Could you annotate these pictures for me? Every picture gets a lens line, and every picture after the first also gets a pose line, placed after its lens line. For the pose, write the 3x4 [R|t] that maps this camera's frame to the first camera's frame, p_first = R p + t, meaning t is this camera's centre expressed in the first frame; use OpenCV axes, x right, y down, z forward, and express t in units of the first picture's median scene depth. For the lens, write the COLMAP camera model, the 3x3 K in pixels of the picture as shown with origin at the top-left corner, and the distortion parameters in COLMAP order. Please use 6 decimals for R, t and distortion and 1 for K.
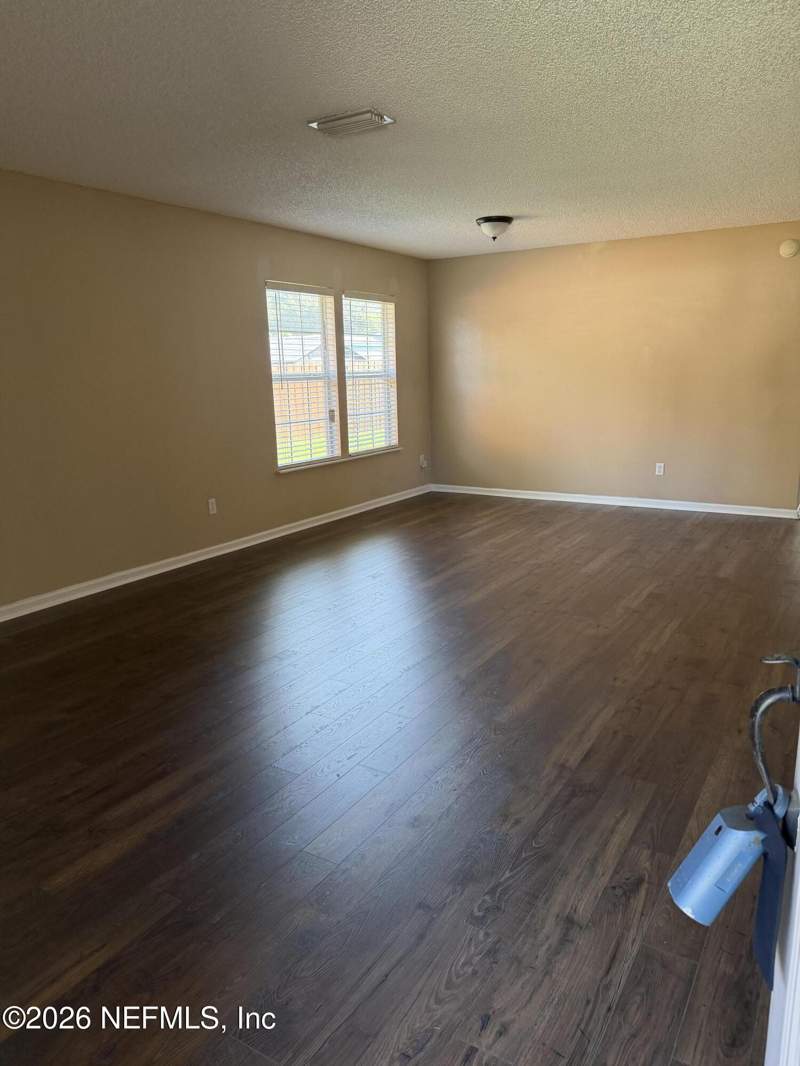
lens RADIAL K [[767.1, 0, 400.9], [0, 767.1, 510.4], [0, 0, 1]] dist [0.115438, -0.000251]
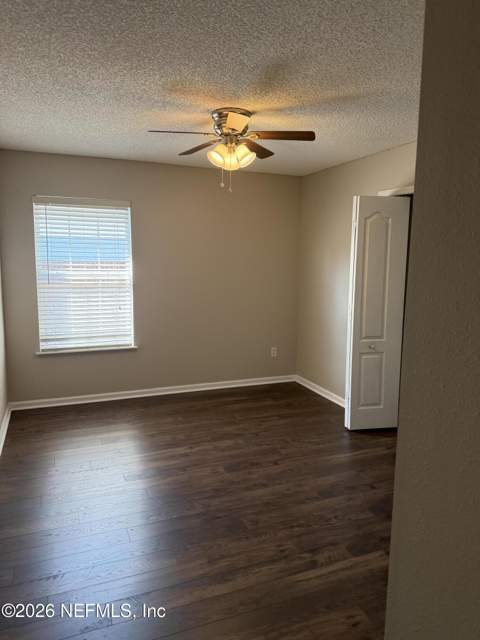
lens RADIAL K [[454.7, 0, 240.0], [0, 454.7, 320.0], [0, 0, 1]] dist [-0.003673, -0.001471]
pose [[0.817599, 0.111208, -0.564946, 0.539455], [-0.135578, 0.990766, -0.001180, -0.159298], [0.559598, 0.077559, 0.825127, 0.653740]]
